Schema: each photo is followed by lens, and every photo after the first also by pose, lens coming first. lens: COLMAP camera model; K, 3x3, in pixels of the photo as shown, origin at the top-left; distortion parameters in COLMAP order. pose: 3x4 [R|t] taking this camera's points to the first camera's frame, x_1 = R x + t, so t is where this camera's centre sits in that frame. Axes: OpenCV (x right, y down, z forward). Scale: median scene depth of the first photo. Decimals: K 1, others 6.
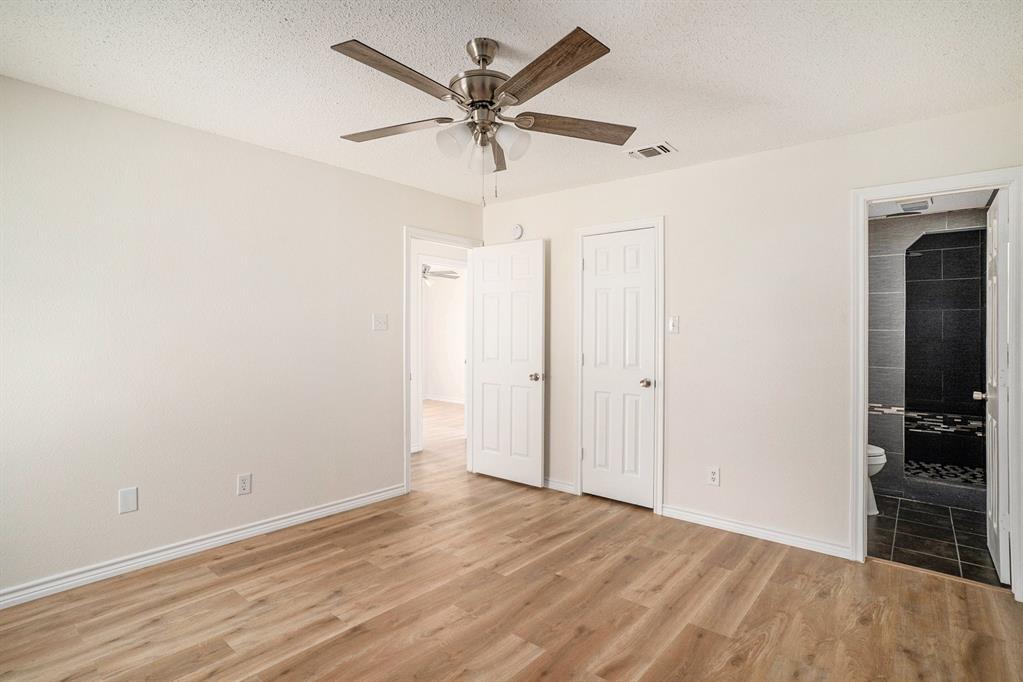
lens RADIAL K [[516.0, 0, 503.7], [0, 516.0, 337.0], [0, 0, 1]] dist [-0.058615, 0.025941]
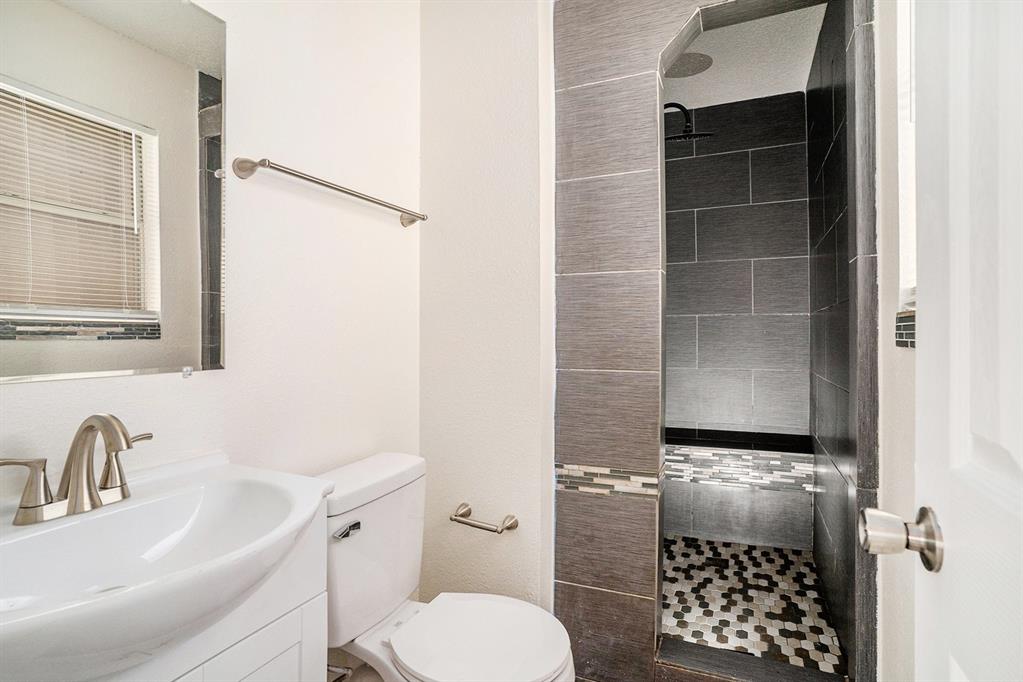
lens RADIAL K [[516.0, 0, 511.4], [0, 516.0, 341.4], [0, 0, 1]] dist [-0.058615, 0.025941]
pose [[0.964517, -0.010423, 0.263816, 0.576832], [0.008043, 0.999917, 0.010099, 0.034130], [-0.263899, -0.007619, 0.964520, 0.645284]]
